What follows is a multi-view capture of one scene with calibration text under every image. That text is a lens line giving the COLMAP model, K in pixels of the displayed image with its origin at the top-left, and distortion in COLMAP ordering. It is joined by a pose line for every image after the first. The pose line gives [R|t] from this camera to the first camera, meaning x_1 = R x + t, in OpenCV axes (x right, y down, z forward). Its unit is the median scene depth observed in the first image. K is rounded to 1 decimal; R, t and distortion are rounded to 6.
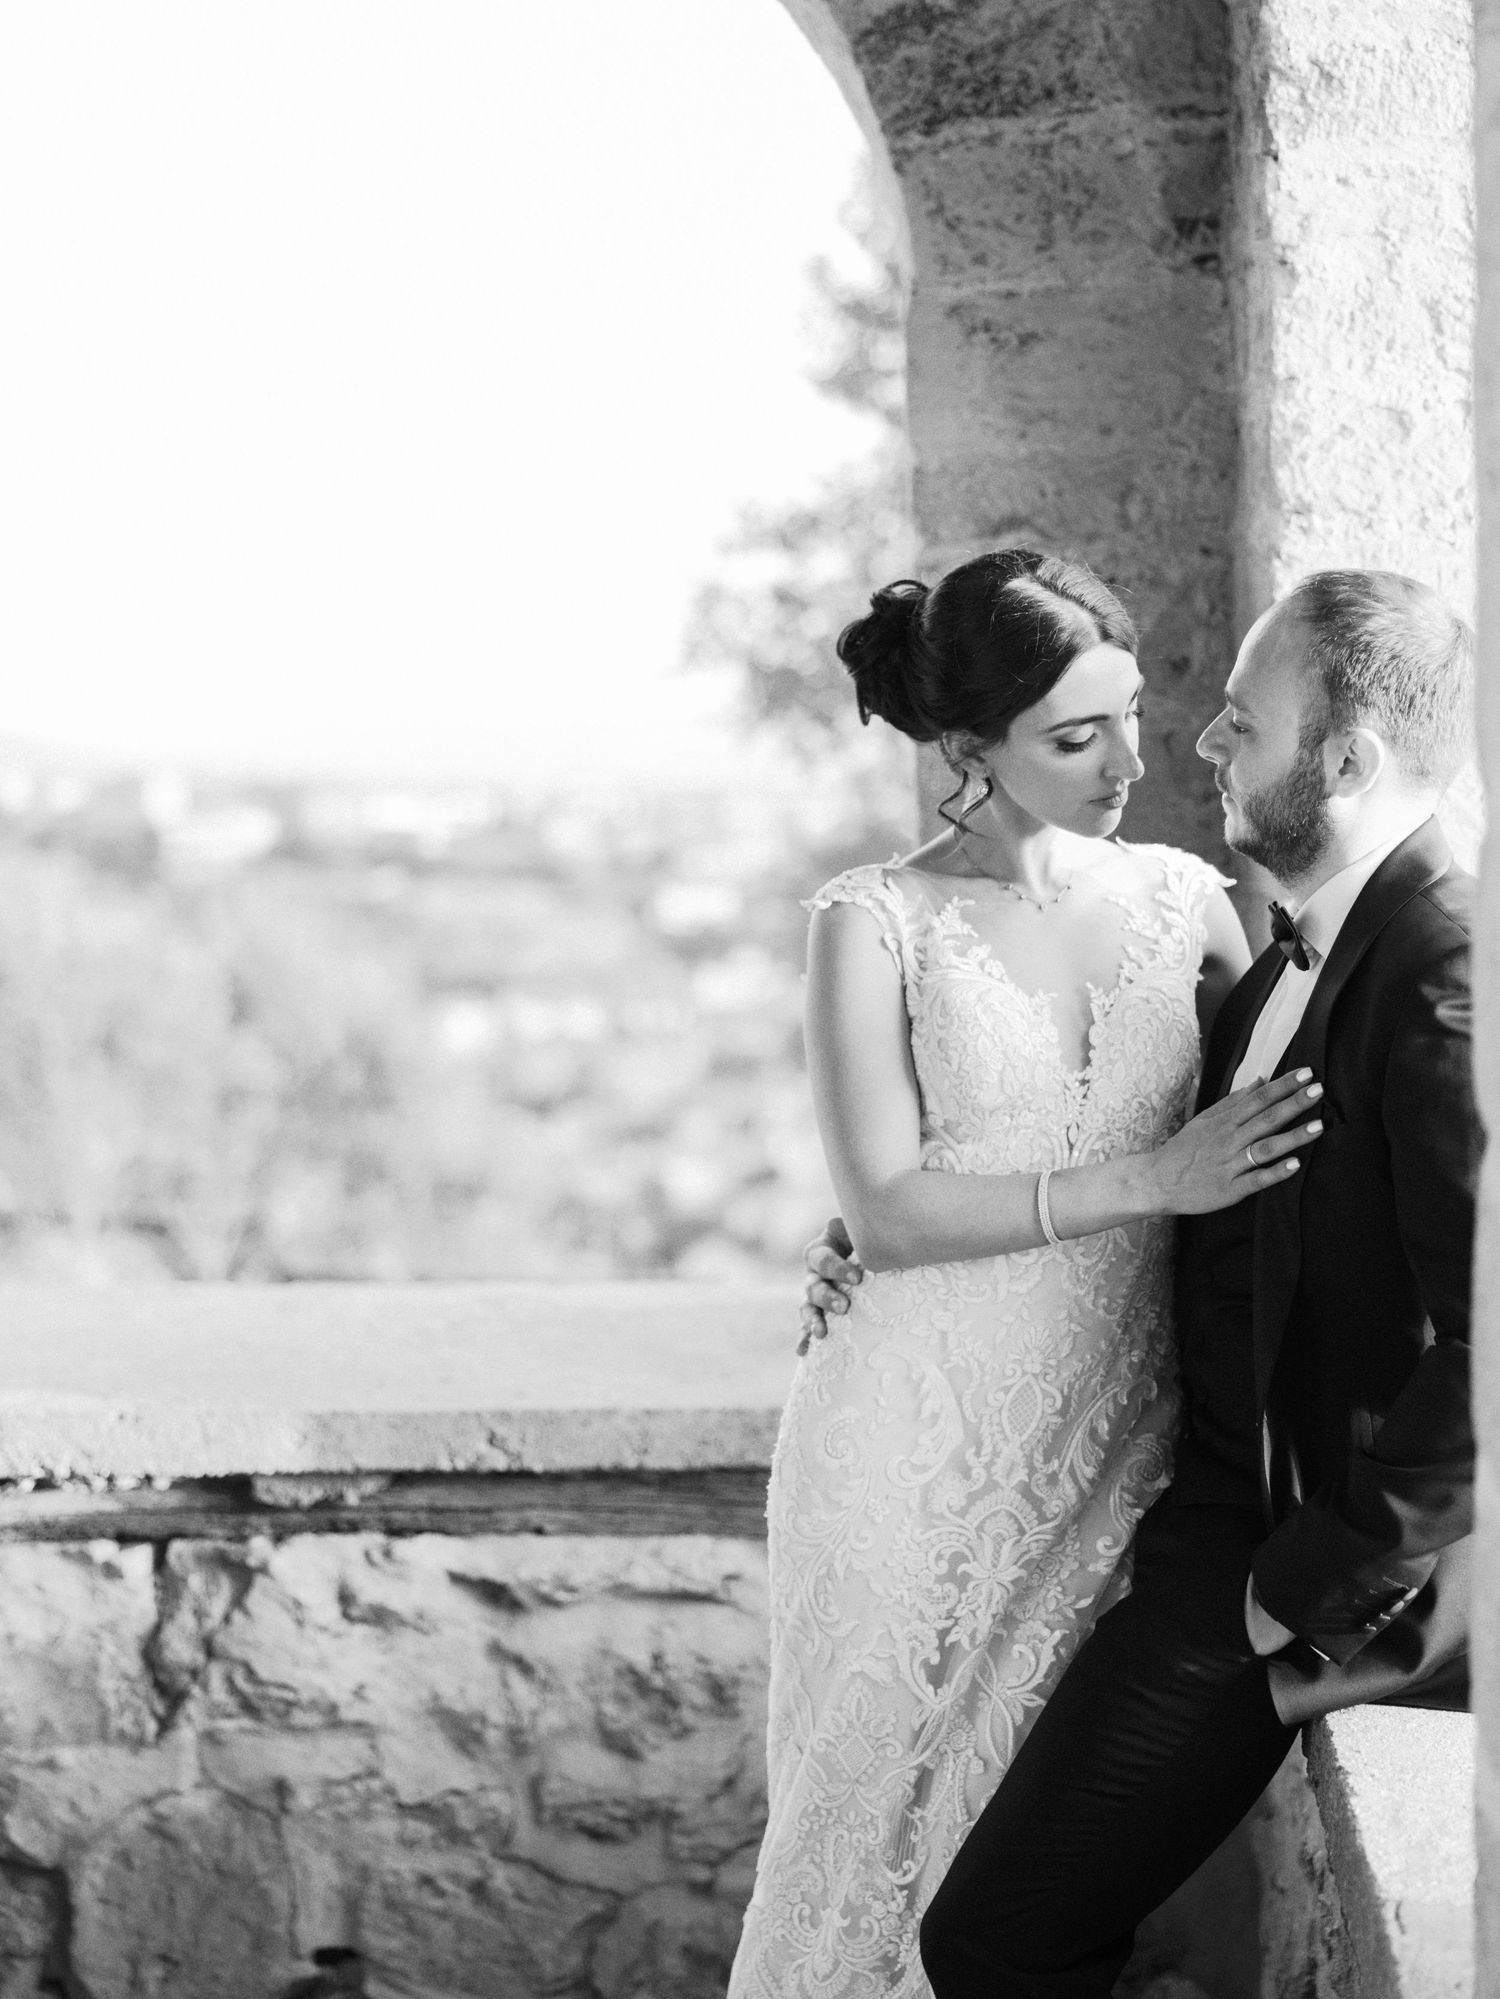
lens RADIAL K [[3581.2, 0, 747.7], [0, 3581.2, 1008.7], [0, 0, 1]] dist [-0.036816, 0.000000]
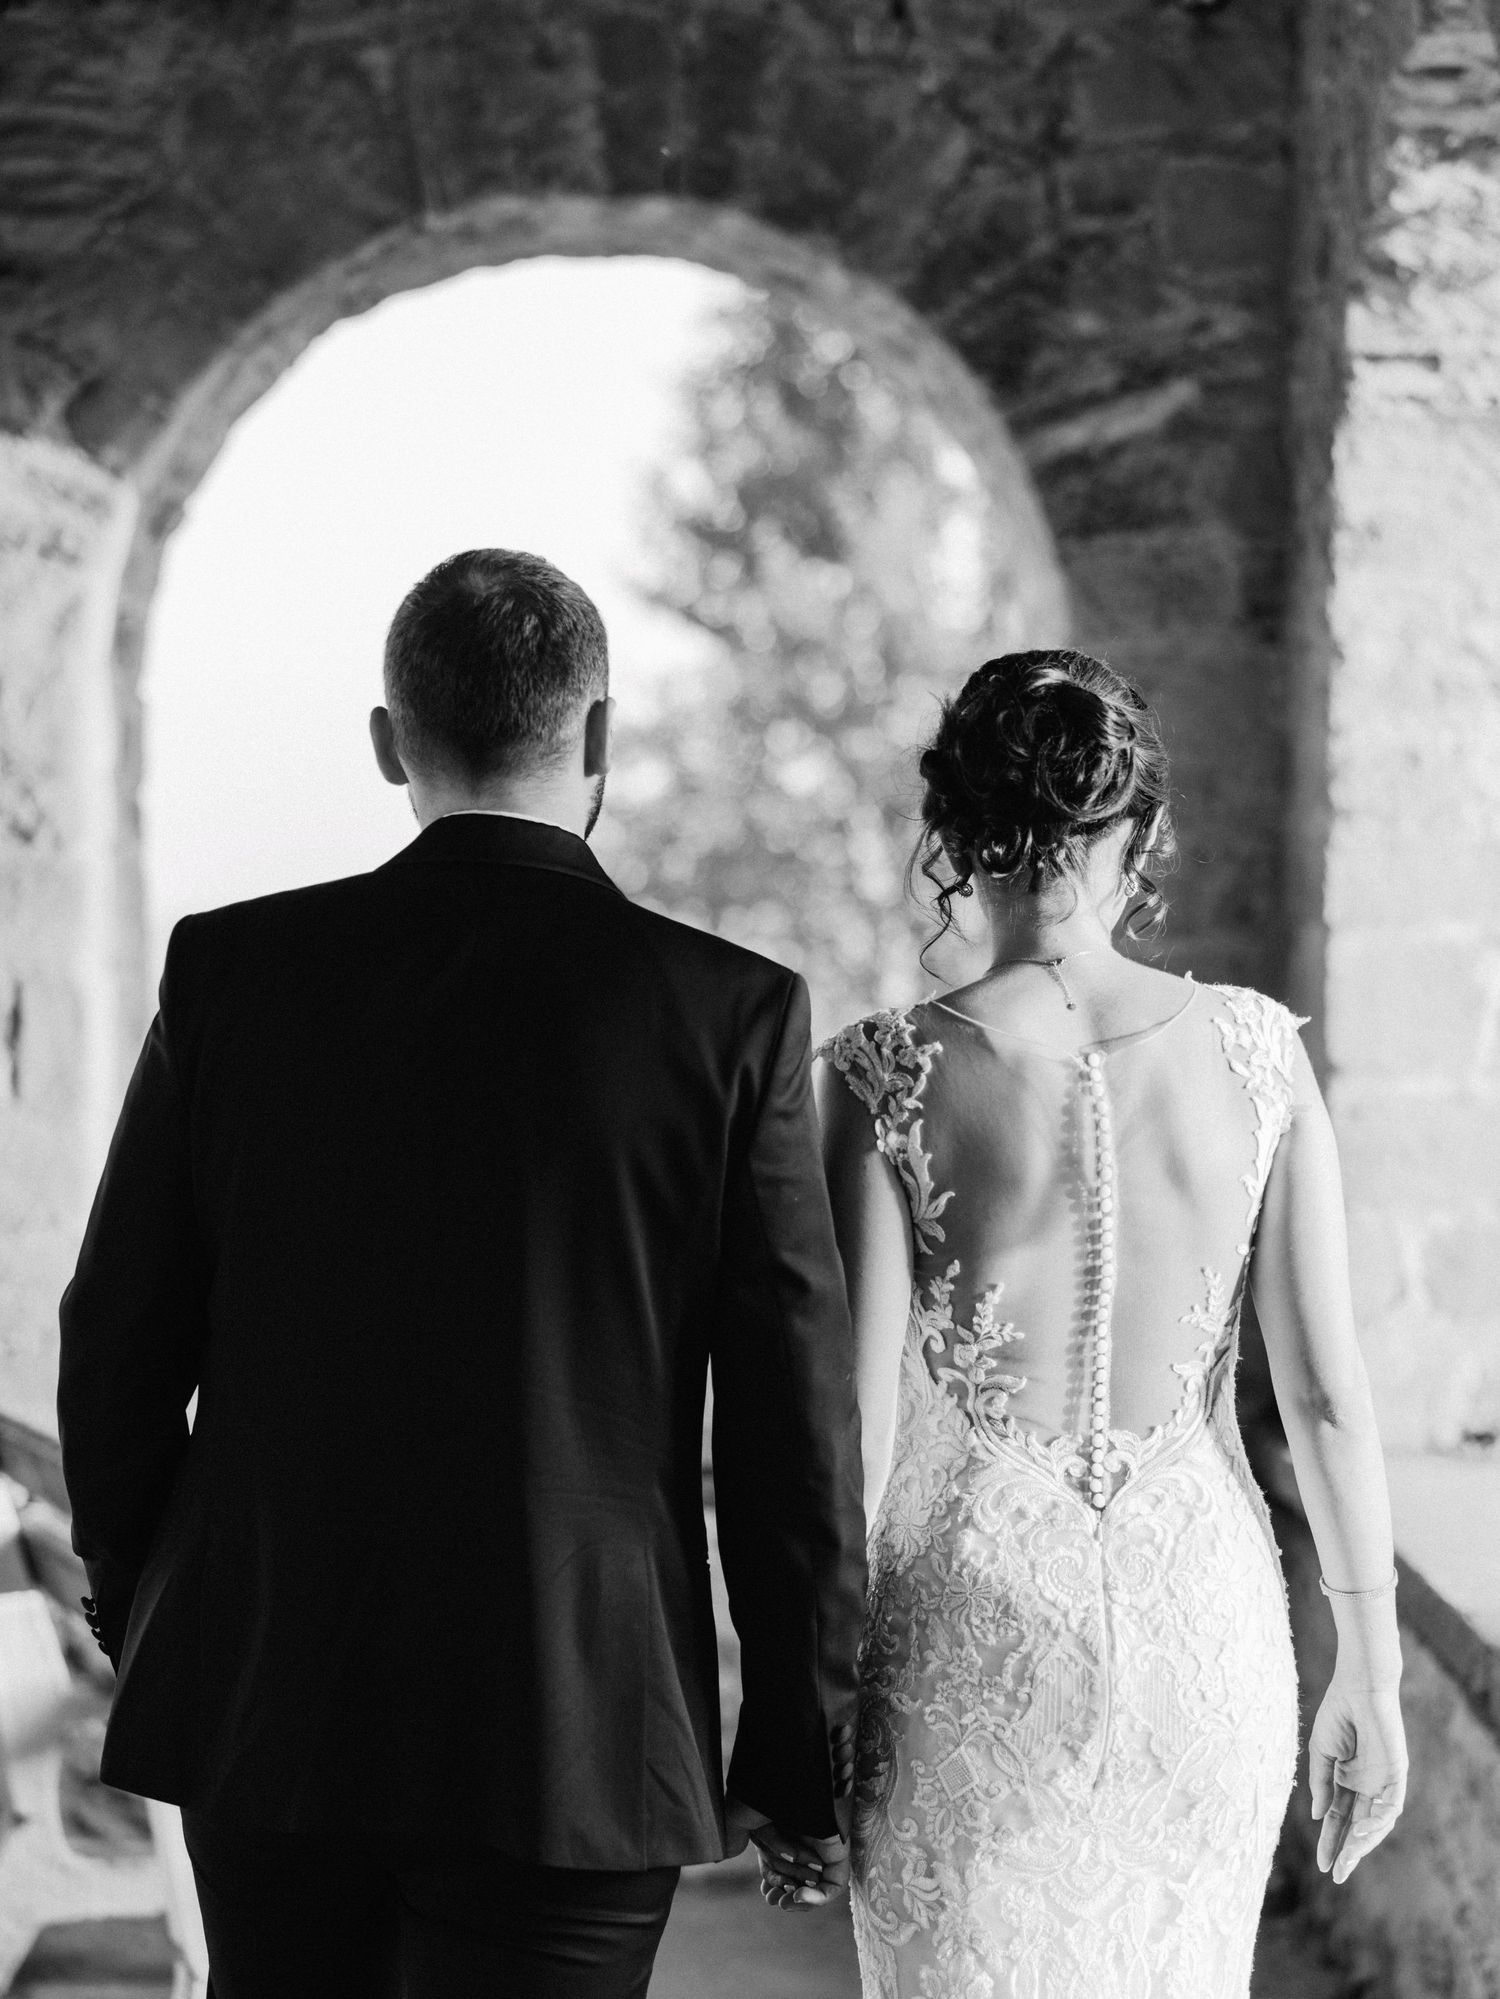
lens RADIAL K [[3923.0, 0, 751.6], [0, 3923.0, 999.0], [0, 0, 1]] dist [0.172537, 0.000000]
pose [[0.997486, 0.030114, 0.064147, -0.197436], [-0.025729, 0.997345, -0.068119, 0.056302], [-0.066028, 0.066297, 0.995613, -0.620618]]
